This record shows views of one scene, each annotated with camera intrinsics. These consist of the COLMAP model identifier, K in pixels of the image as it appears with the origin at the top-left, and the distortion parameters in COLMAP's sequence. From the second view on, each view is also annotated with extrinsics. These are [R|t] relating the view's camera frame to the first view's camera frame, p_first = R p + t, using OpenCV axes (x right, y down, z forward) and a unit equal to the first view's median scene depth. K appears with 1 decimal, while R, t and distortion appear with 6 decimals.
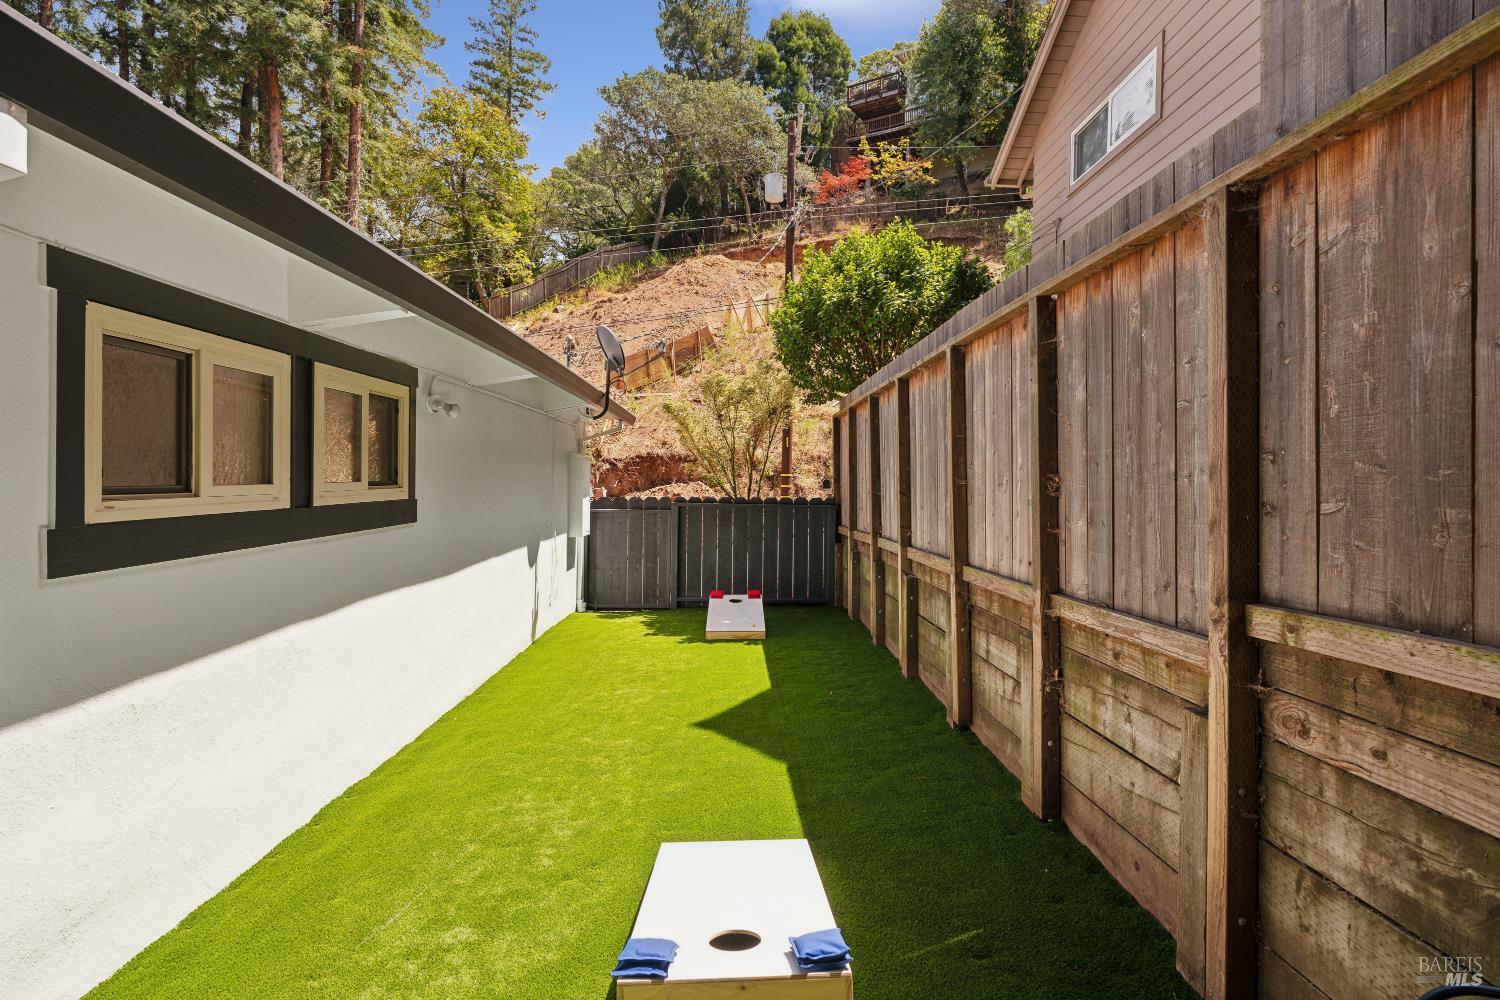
lens RADIAL K [[744.2, 0, 753.9], [0, 744.2, 494.3], [0, 0, 1]] dist [0.000593, -0.000245]
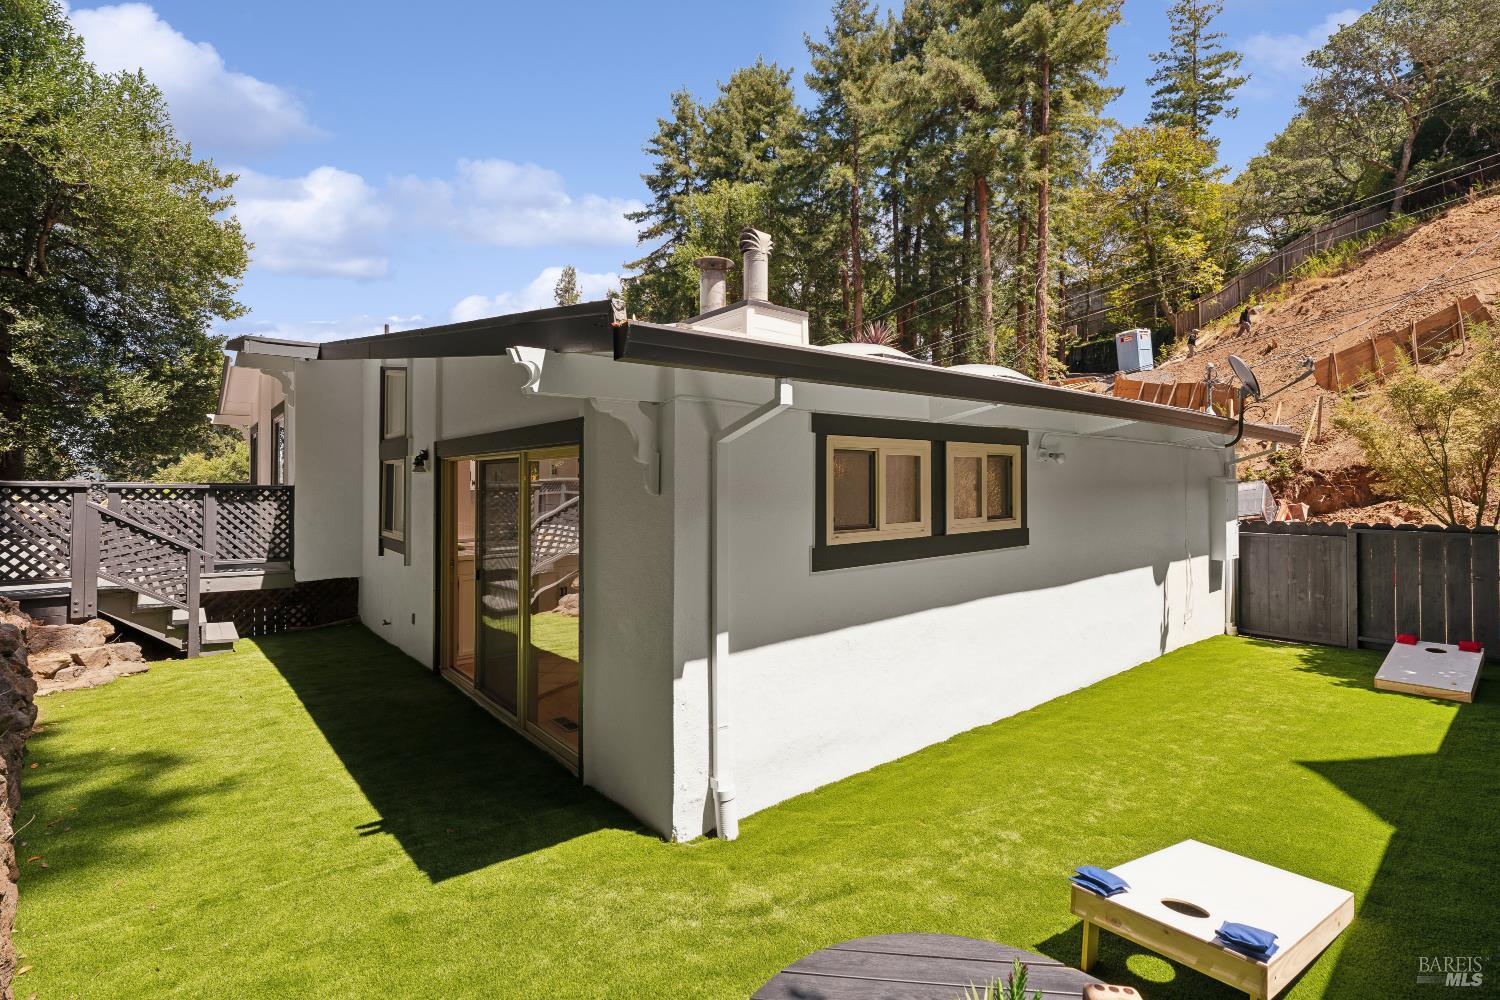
lens RADIAL K [[680.7, 0, 751.7], [0, 680.7, 487.4], [0, 0, 1]] dist [-0.001649, -0.000075]
pose [[0.604927, -0.015211, -0.796135, 0.111253], [-0.003007, 0.999767, -0.021386, -0.019543], [0.796275, 0.015331, 0.604741, -0.068572]]
